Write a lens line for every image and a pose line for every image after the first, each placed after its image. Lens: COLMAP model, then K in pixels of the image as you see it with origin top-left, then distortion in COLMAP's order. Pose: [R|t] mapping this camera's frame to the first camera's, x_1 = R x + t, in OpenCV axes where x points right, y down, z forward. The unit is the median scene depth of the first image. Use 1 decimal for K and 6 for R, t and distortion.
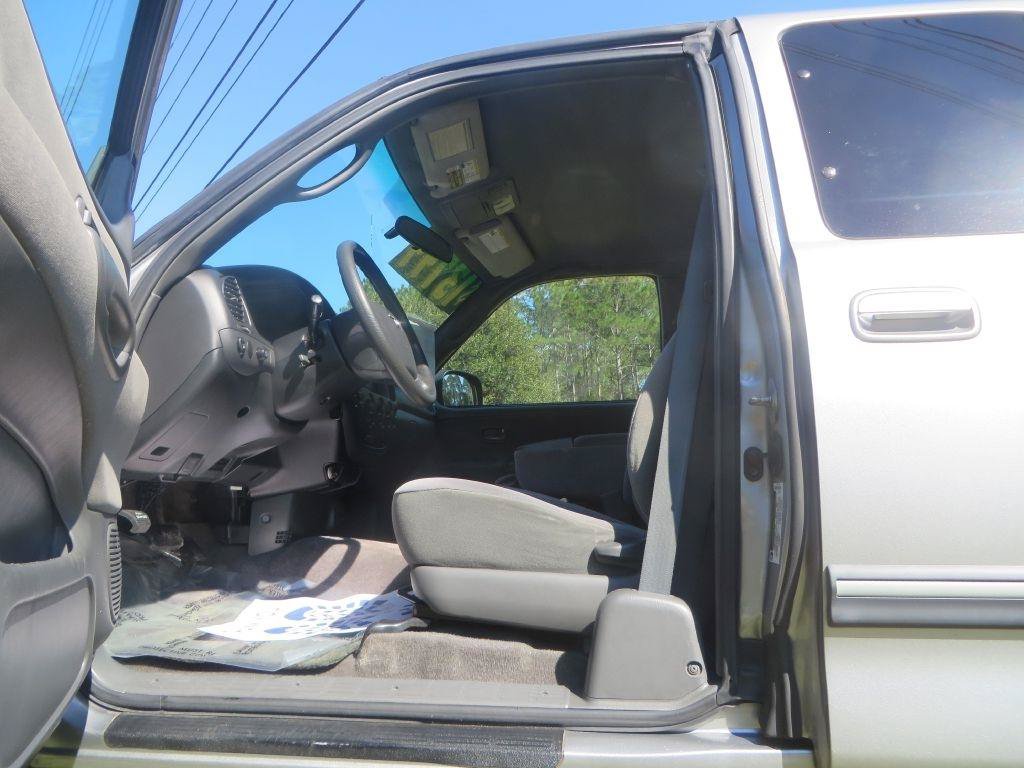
lens RADIAL K [[772.8, 0, 514.1], [0, 772.8, 388.0], [0, 0, 1]] dist [-0.037145, 0.026181]
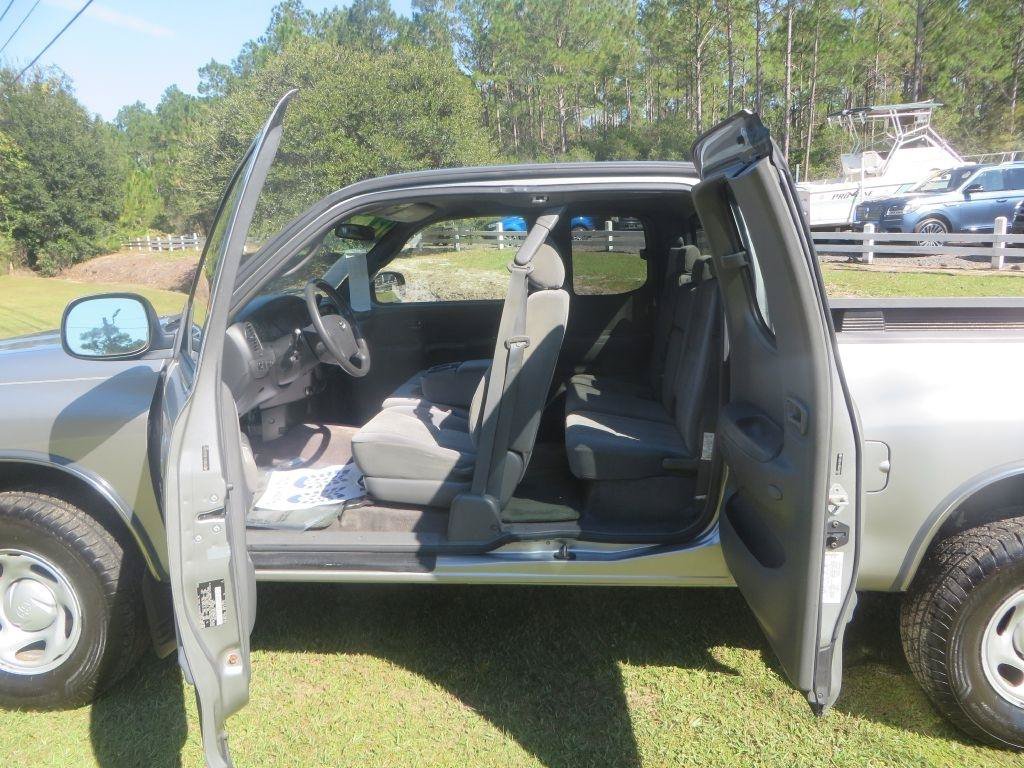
lens RADIAL K [[772.8, 0, 512.7], [0, 772.8, 390.7], [0, 0, 1]] dist [-0.037145, 0.026181]
pose [[0.997441, -0.036766, 0.061313, 0.101287], [0.014475, 0.943723, 0.330421, -0.461616], [-0.070011, -0.328688, 0.941840, -0.610668]]
